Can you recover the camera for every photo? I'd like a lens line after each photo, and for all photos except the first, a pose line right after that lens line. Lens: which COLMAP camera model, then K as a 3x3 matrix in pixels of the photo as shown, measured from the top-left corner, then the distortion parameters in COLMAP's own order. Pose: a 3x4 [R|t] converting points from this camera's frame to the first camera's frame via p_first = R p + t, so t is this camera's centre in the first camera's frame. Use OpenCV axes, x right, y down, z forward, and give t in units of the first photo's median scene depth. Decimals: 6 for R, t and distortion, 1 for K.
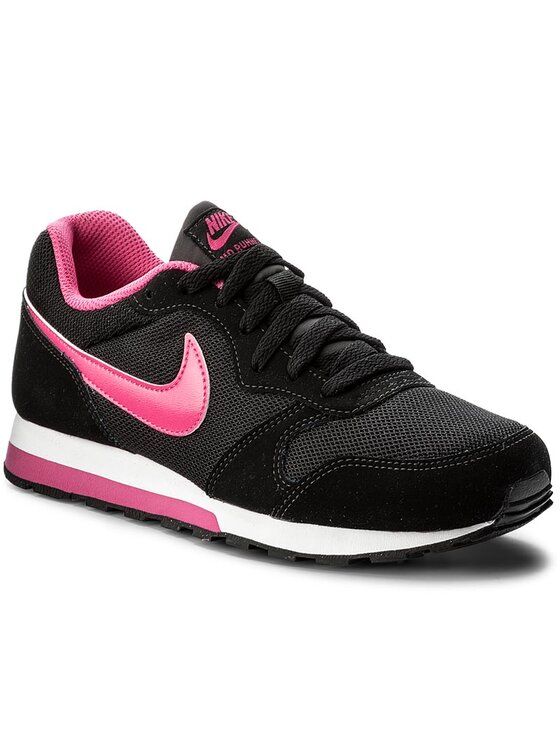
lens RADIAL K [[3206.3, 0, 279.8], [0, 3206.3, 373.4], [0, 0, 1]] dist [-0.341265, 0.000000]
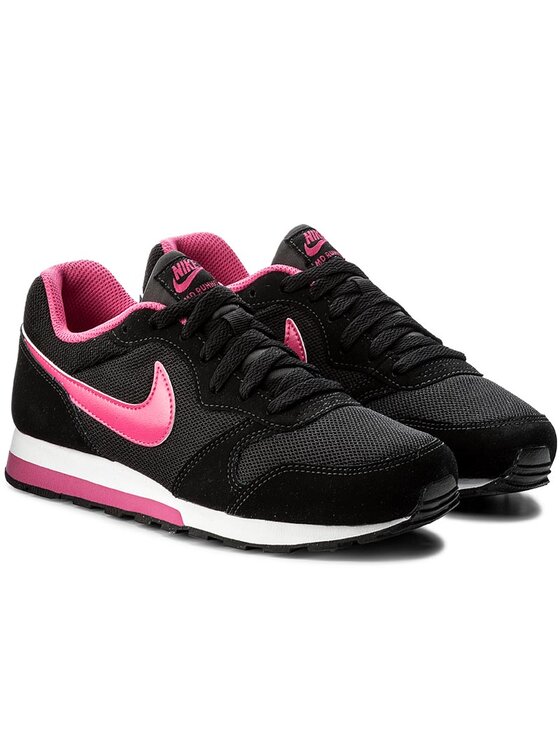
lens RADIAL K [[3206.3, 0, 280.2], [0, 3206.3, 372.6], [0, 0, 1]] dist [-0.341265, 0.000000]
pose [[0.999989, 0.000092, 0.004606, 0.012200], [-0.000065, 0.999982, -0.006010, -0.001051], [-0.004606, 0.006010, 0.999971, -0.209598]]
